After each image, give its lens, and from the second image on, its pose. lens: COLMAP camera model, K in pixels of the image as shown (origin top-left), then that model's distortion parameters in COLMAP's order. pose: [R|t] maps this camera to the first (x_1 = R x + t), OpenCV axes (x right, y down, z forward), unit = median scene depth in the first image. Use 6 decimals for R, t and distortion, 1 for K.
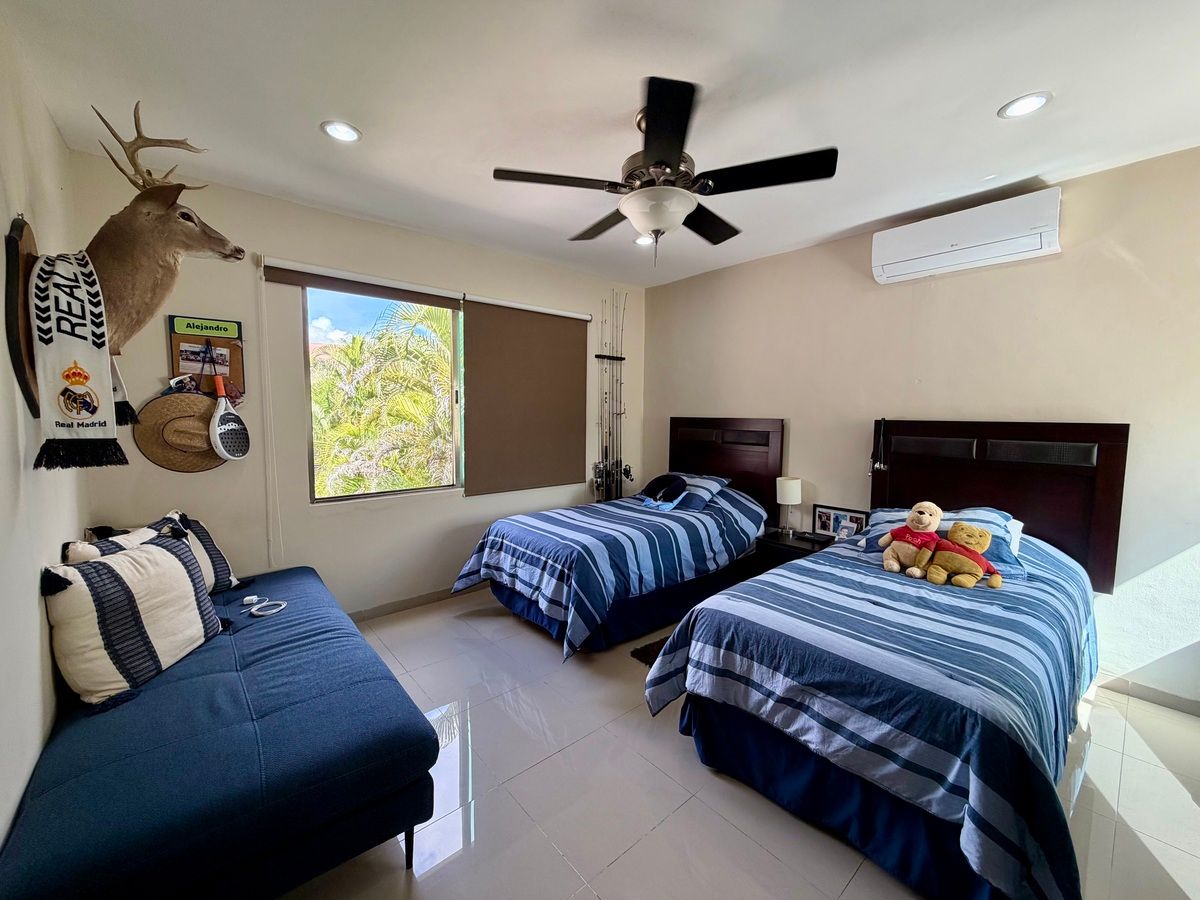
lens RADIAL K [[480.0, 0, 598.3], [0, 480.0, 446.6], [0, 0, 1]] dist [-0.002460, -0.000299]
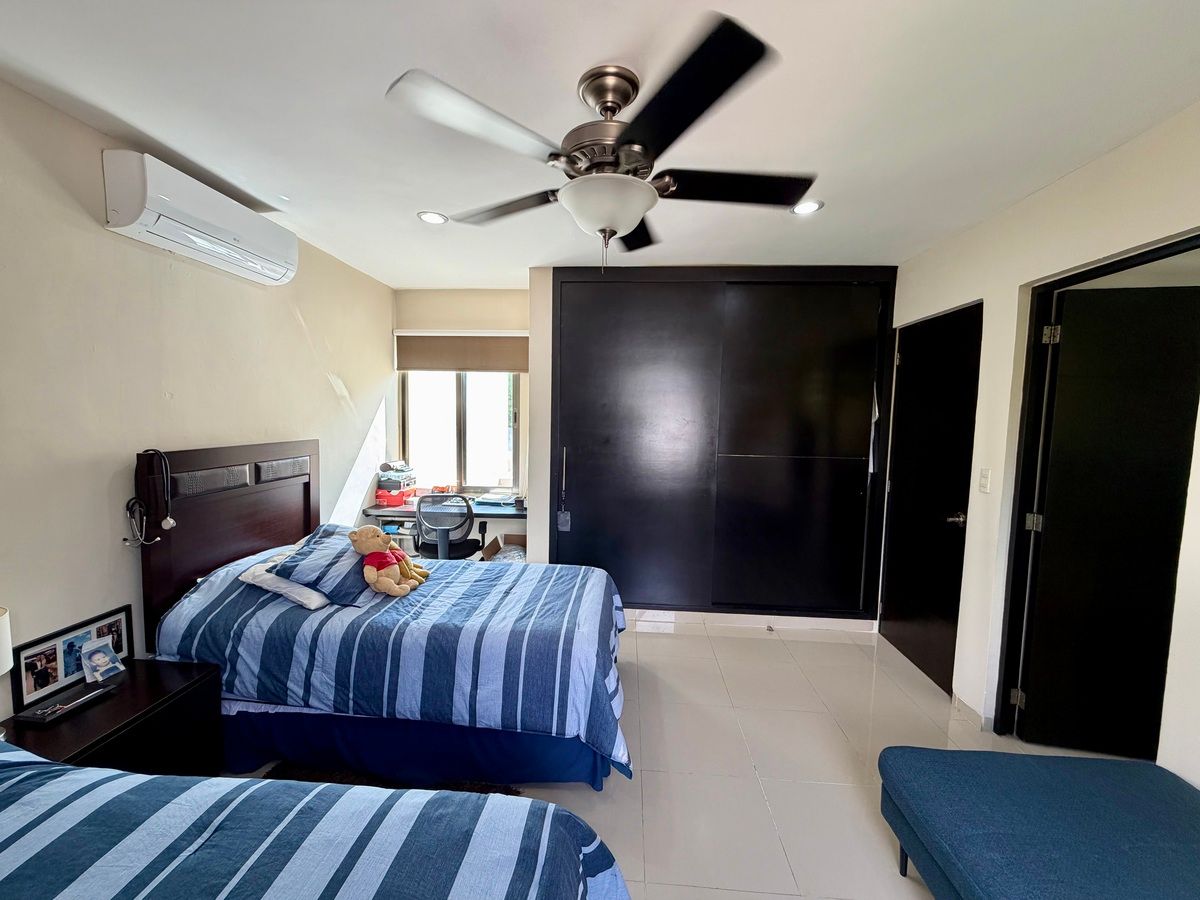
lens RADIAL K [[480.0, 0, 597.4], [0, 480.0, 448.7], [0, 0, 1]] dist [-0.002460, -0.000299]
pose [[-0.696517, -0.076623, 0.713438, -0.270178], [0.032045, 0.989968, 0.137607, -0.123418], [-0.716825, 0.118708, -0.687074, 0.945847]]
